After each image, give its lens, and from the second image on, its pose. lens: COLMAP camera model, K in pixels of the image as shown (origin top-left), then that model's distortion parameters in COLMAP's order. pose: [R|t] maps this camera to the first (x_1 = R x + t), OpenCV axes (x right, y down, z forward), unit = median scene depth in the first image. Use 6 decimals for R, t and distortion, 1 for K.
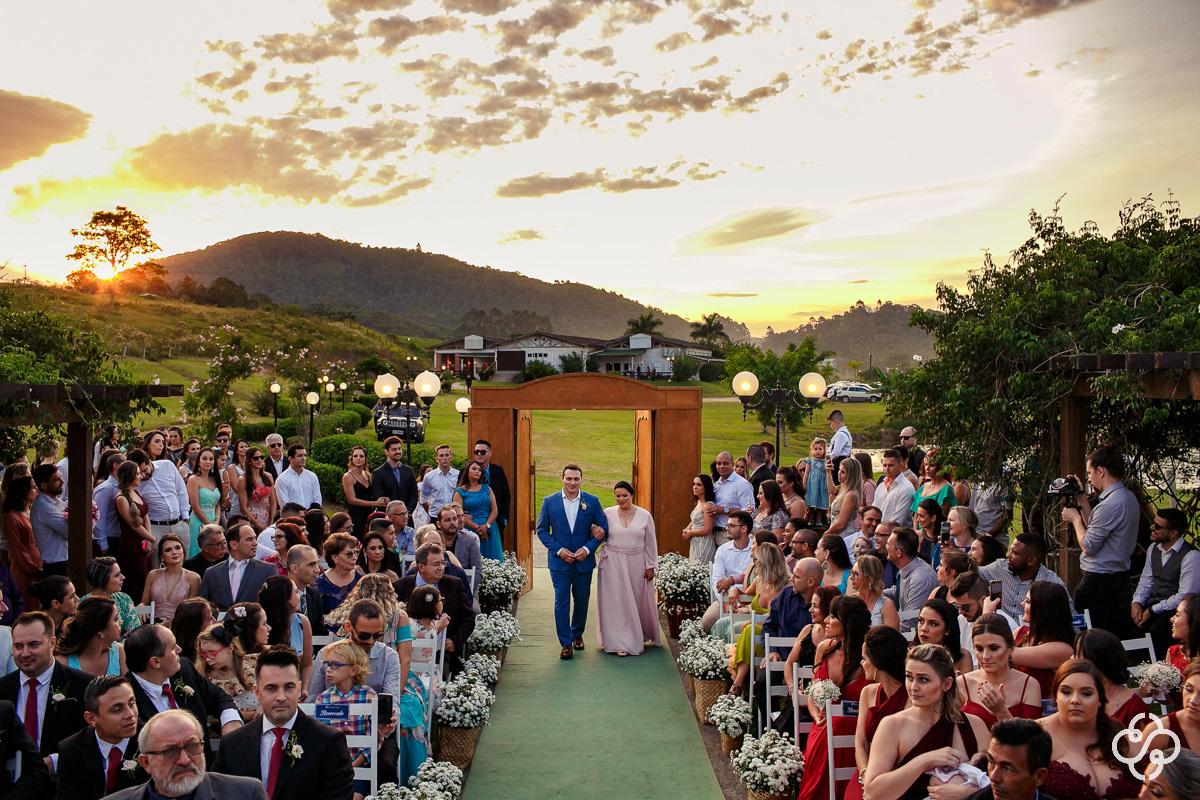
lens RADIAL K [[1264.0, 0, 569.3], [0, 1264.0, 364.9], [0, 0, 1]] dist [-0.059254, 0.000000]
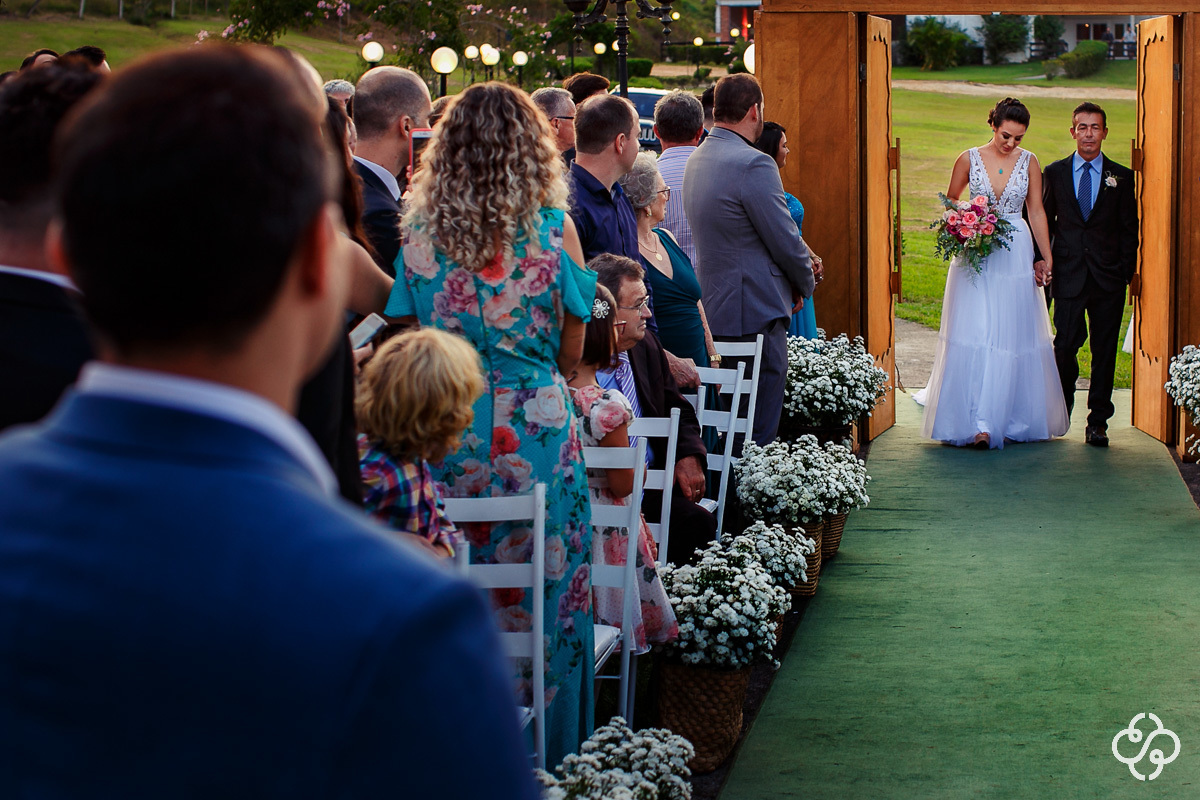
lens RADIAL K [[2587.3, 0, 604.0], [0, 2587.3, 396.0], [0, 0, 1]] dist [-0.208463, 0.000000]
pose [[0.988344, 0.006019, -0.152118, 0.006127], [0.014246, 0.991177, 0.131778, 0.055991], [0.151569, -0.132410, 0.979538, 0.108865]]
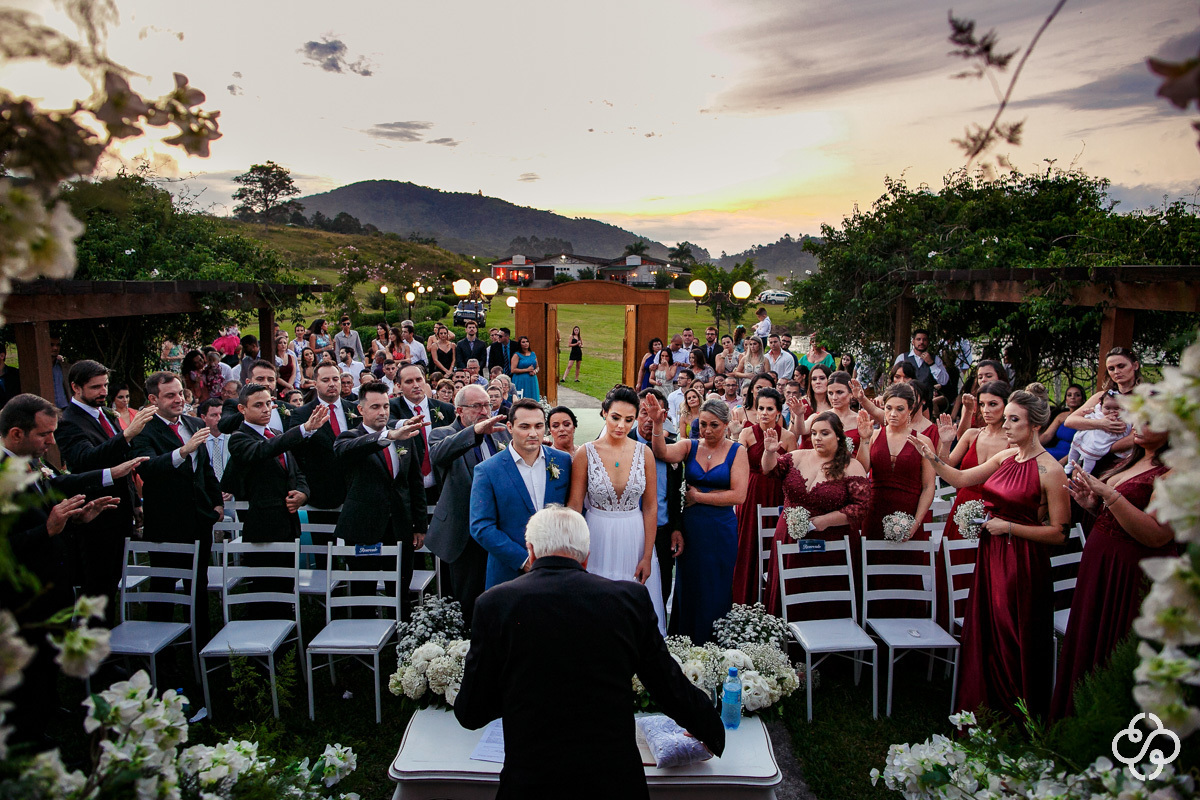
lens RADIAL K [[869.4, 0, 589.4], [0, 869.4, 394.5], [0, 0, 1]] dist [-0.031349, 0.027669]
pose [[0.999933, 0.009776, 0.006186, 0.004253], [-0.010518, 0.990880, 0.134337, 0.002774], [-0.004816, -0.134393, 0.990916, -0.065973]]
